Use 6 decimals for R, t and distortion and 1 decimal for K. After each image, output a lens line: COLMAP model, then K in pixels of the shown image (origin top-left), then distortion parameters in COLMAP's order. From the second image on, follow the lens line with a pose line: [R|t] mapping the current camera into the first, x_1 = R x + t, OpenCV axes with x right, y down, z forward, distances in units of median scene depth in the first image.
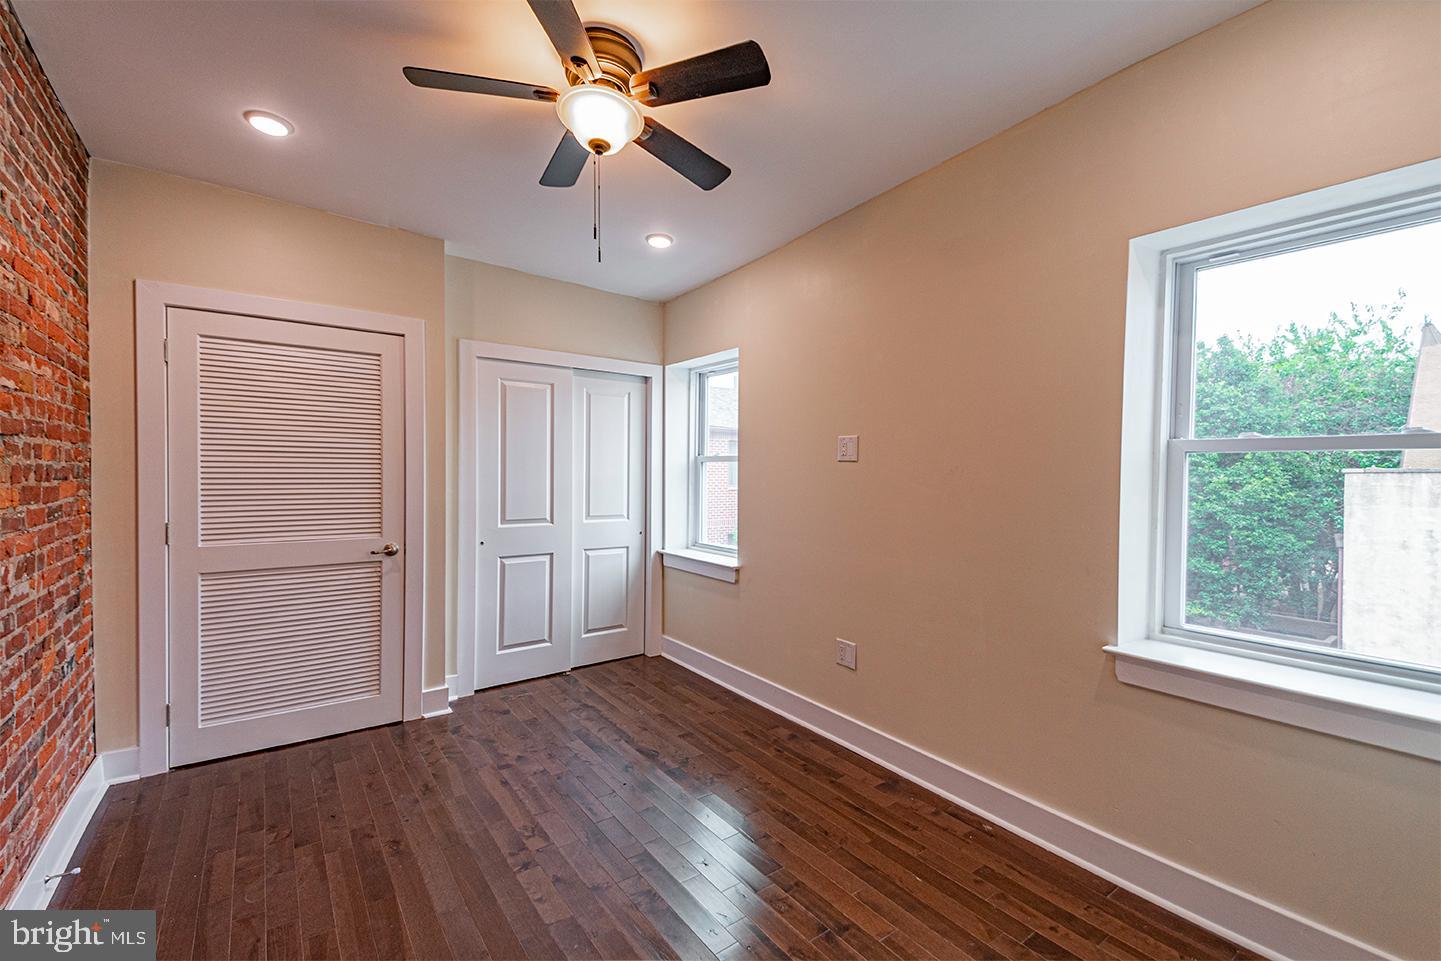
lens RADIAL K [[620.5, 0, 729.5], [0, 620.5, 478.8], [0, 0, 1]] dist [0.059093, -0.028423]
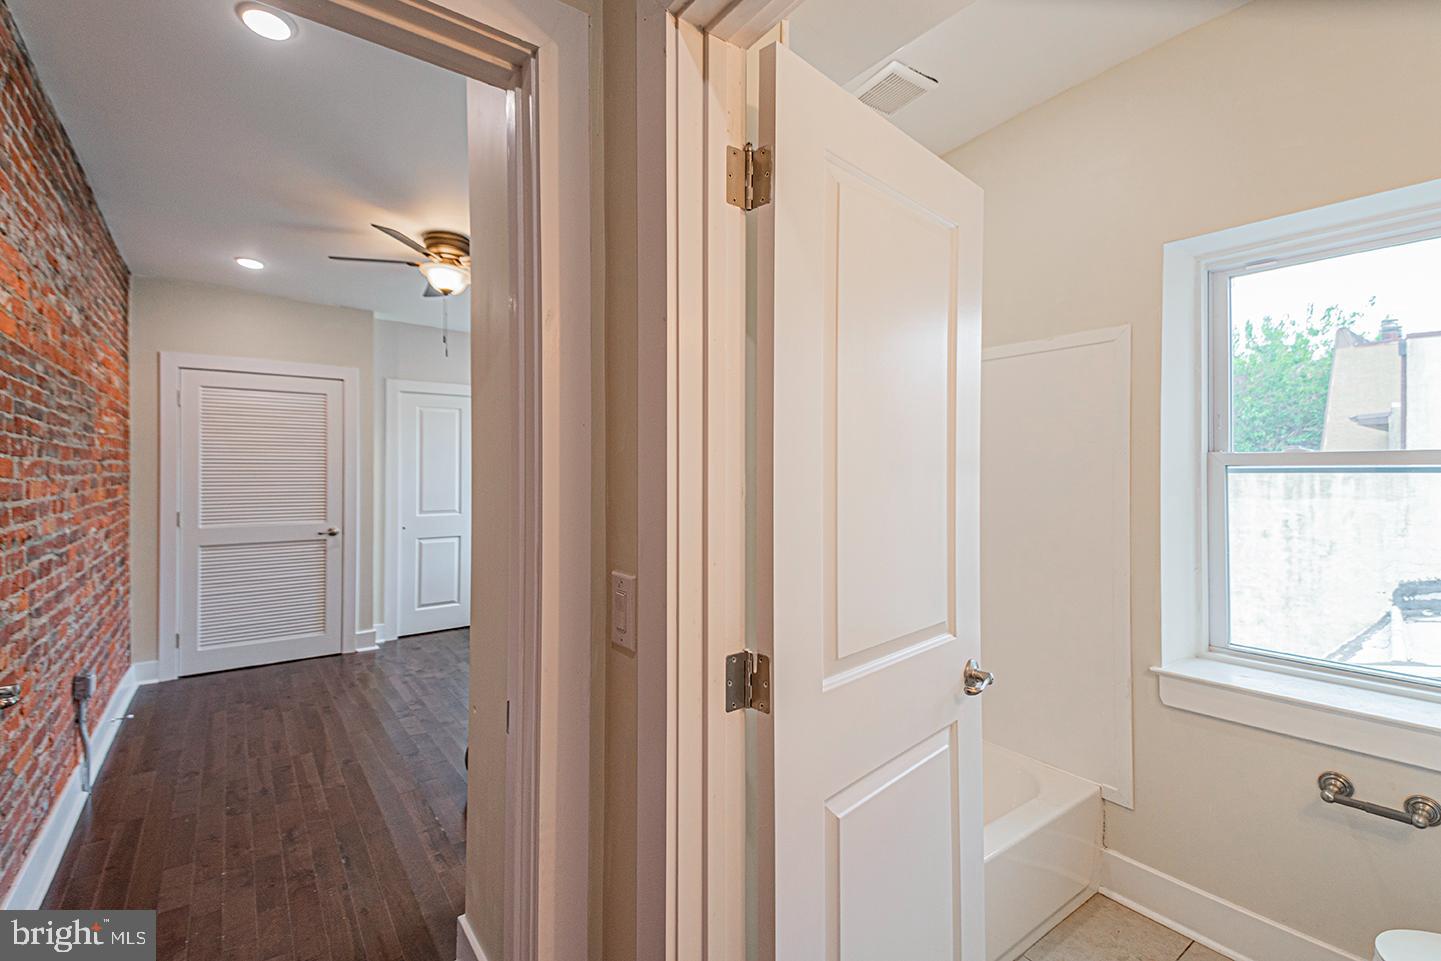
lens RADIAL K [[632.7, 0, 724.3], [0, 632.7, 465.1], [0, 0, 1]] dist [0.060905, -0.030644]
pose [[0.999830, -0.004395, 0.017910, 0.372028], [0.004685, 0.999858, -0.016174, -0.010549], [-0.017837, 0.016255, 0.999709, -0.547853]]
